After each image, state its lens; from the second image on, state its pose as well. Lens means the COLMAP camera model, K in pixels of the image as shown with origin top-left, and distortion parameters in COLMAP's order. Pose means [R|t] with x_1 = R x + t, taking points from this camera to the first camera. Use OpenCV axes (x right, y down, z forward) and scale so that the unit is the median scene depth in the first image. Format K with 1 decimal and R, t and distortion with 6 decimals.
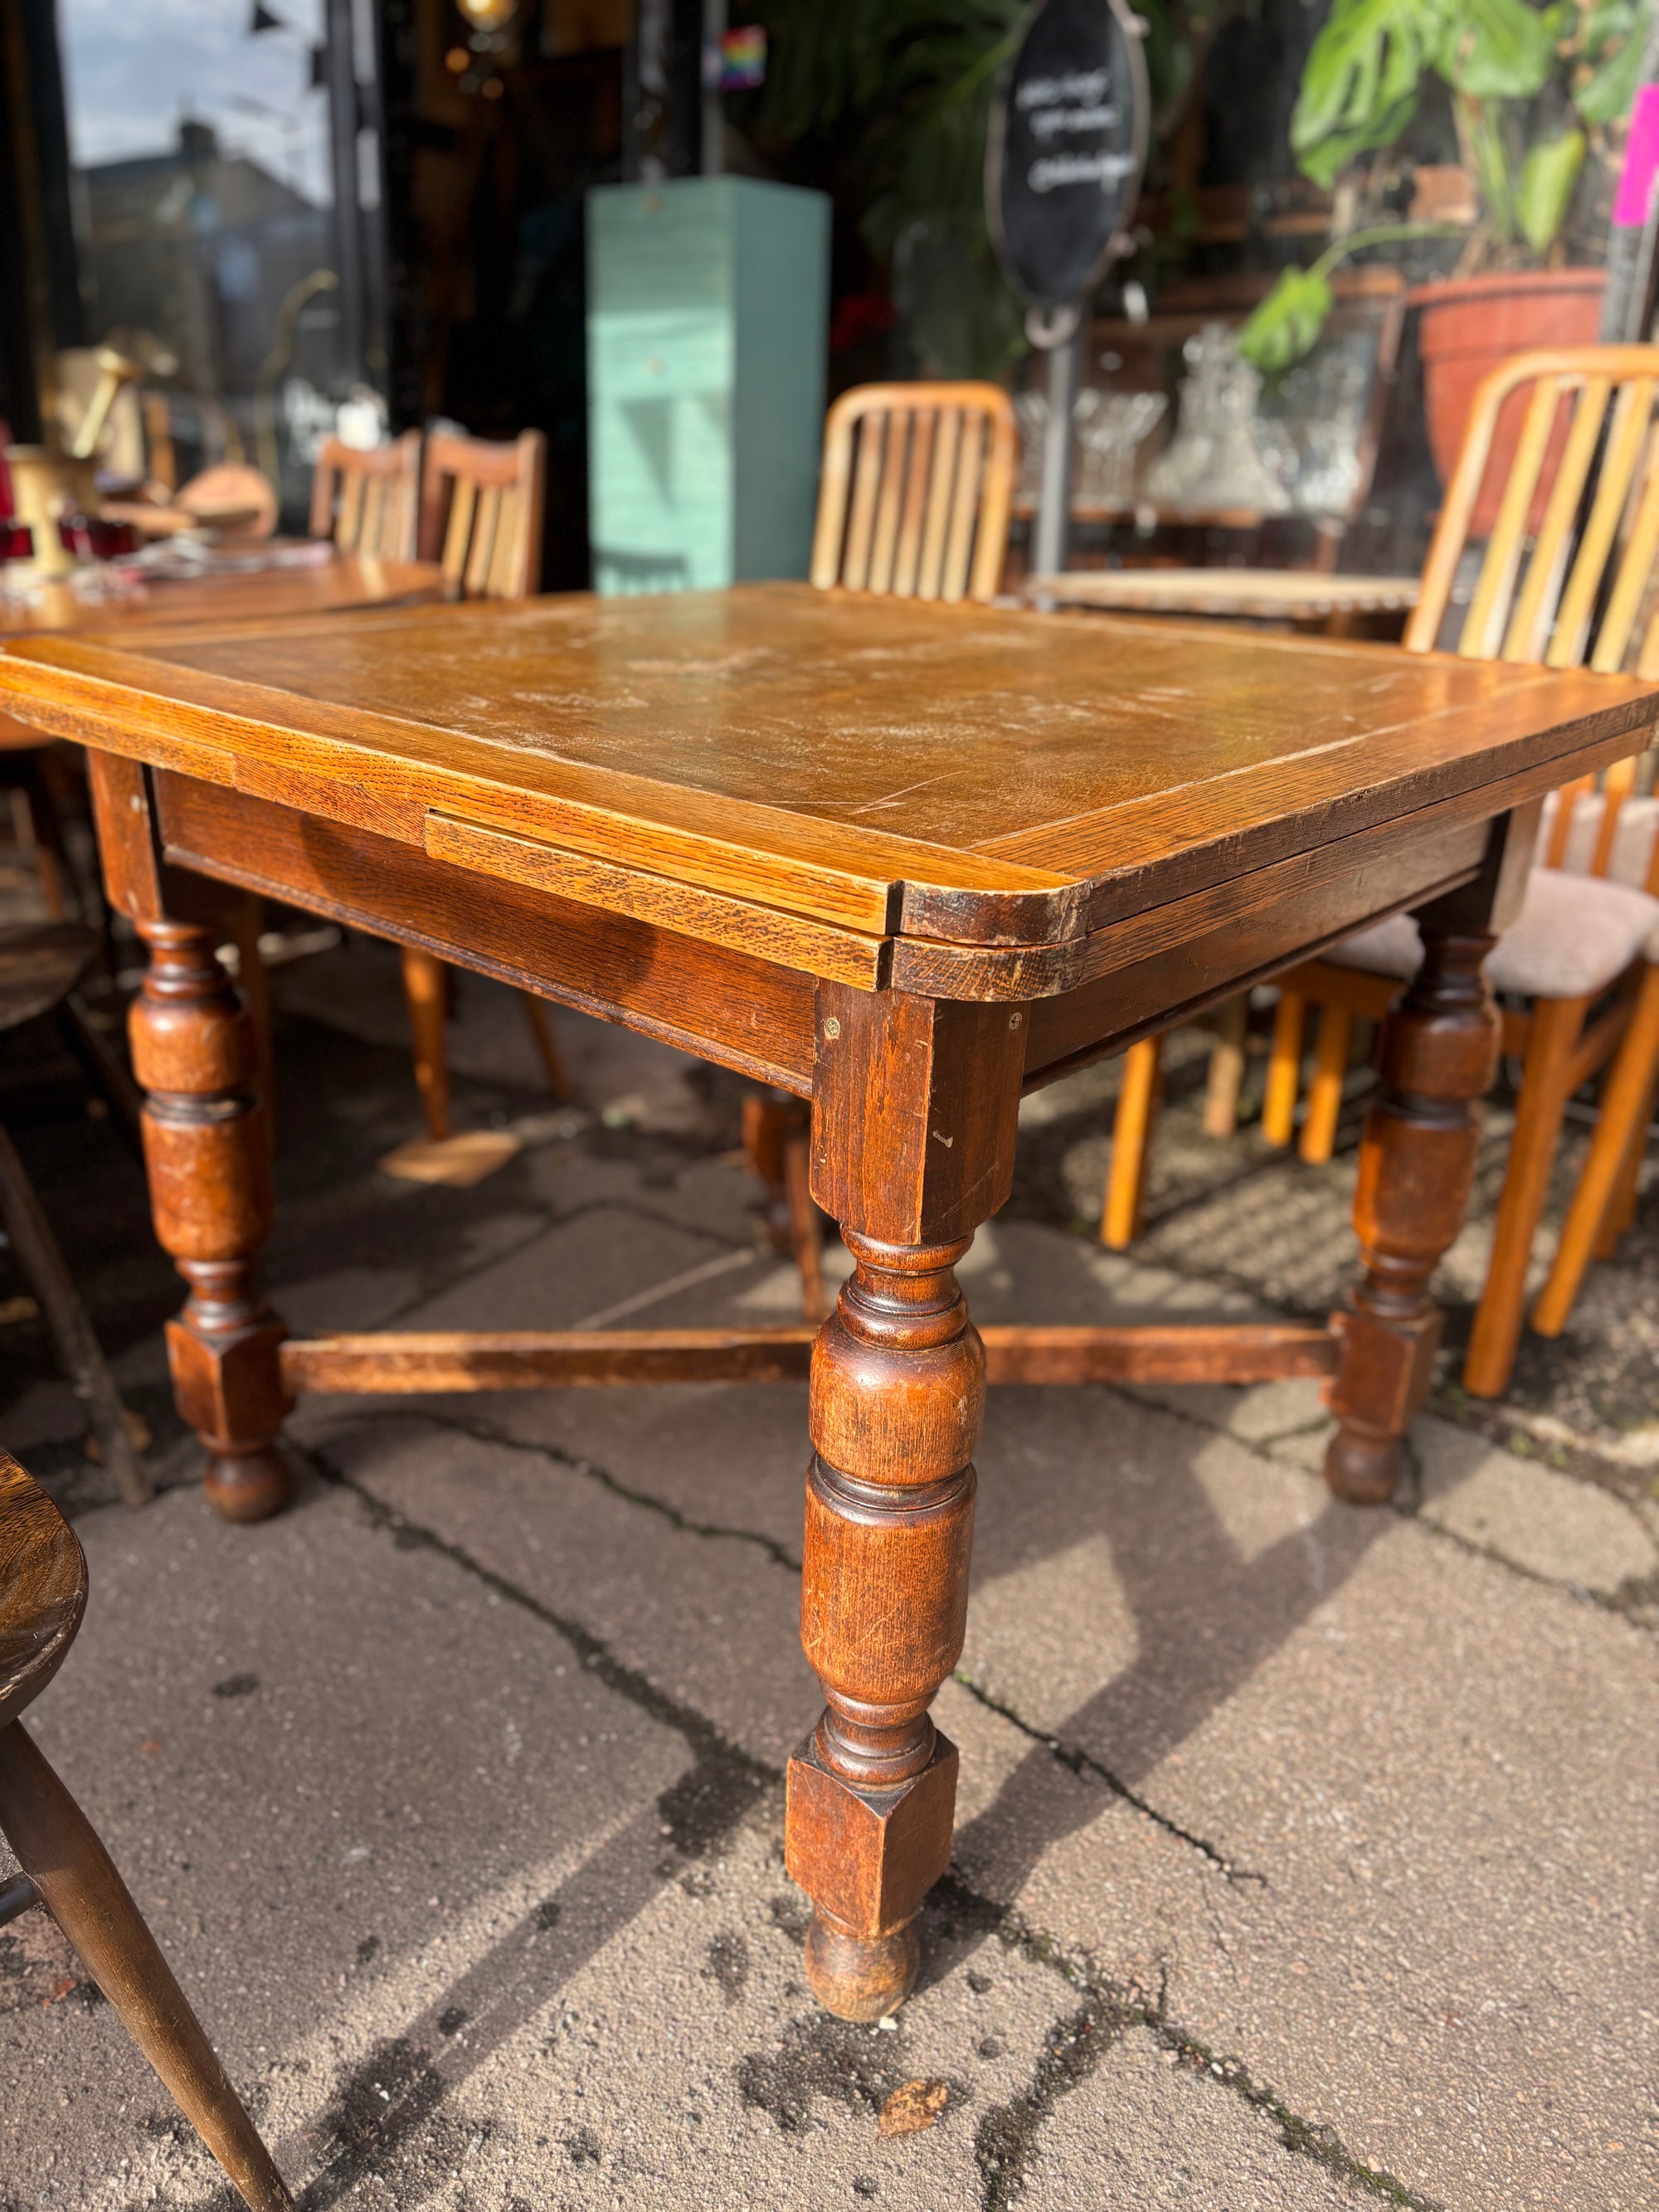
lens RADIAL K [[1686.2, 0, 819.0], [0, 1686.2, 1095.8], [0, 0, 1]] dist [0.038859, -0.039213]
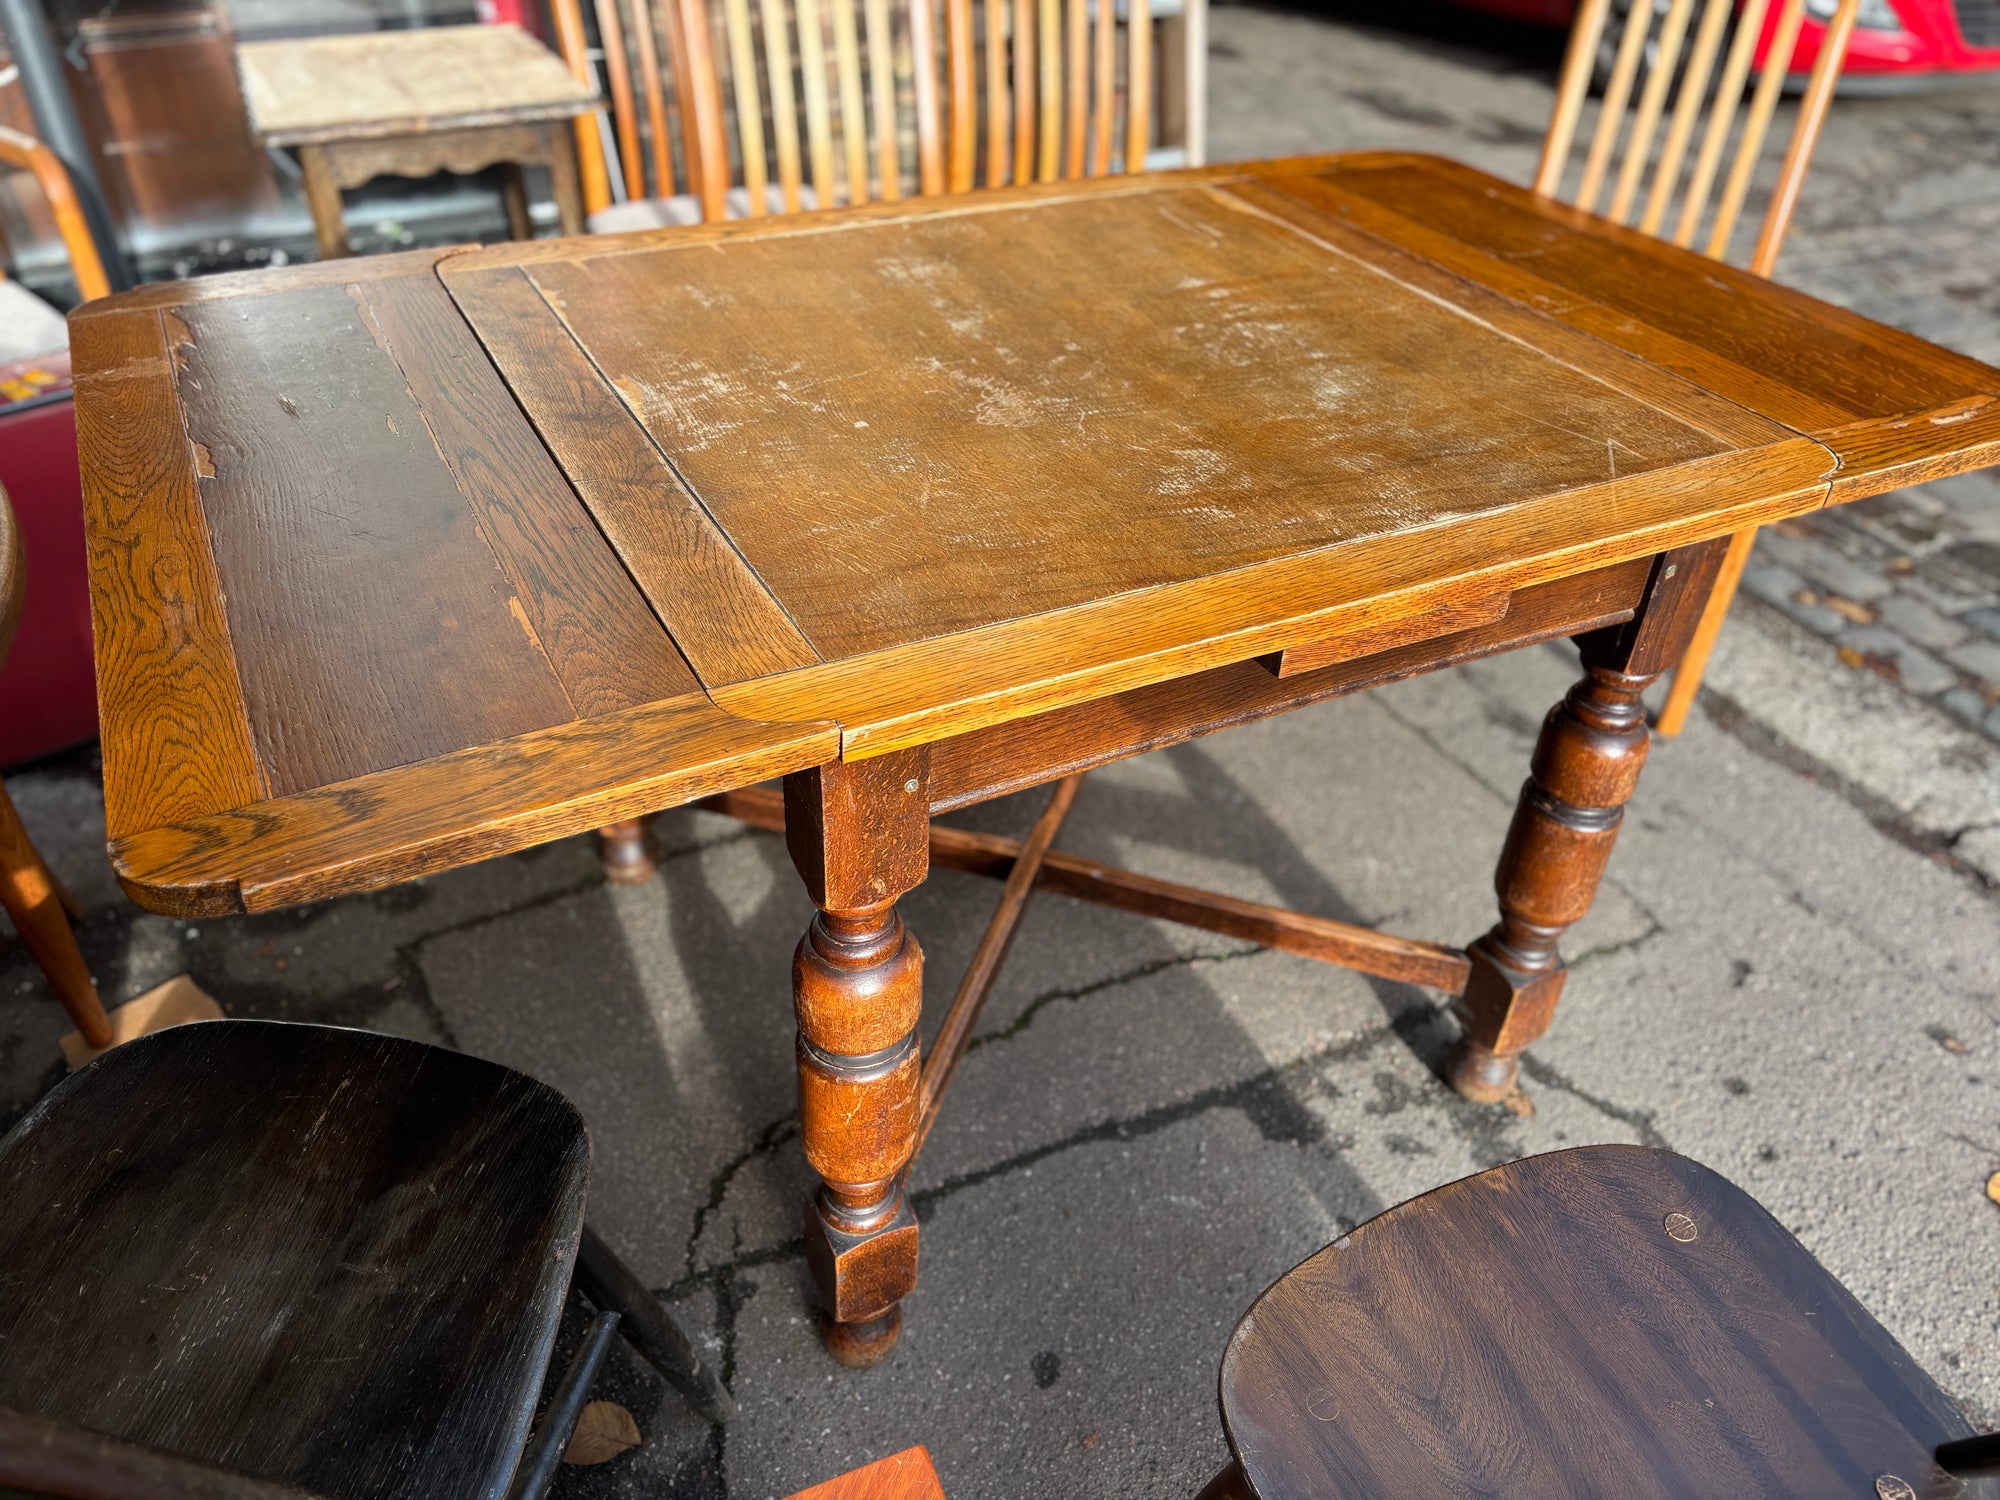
lens RADIAL K [[1524.5, 0, 989.3], [0, 1524.5, 740.0], [0, 0, 1]] dist [0.038859, -0.039213]
pose [[0.422196, -0.583713, 0.693563, -1.024561], [0.315691, 0.811877, 0.491116, -0.665691], [-0.849759, 0.011605, 0.527044, 0.559367]]
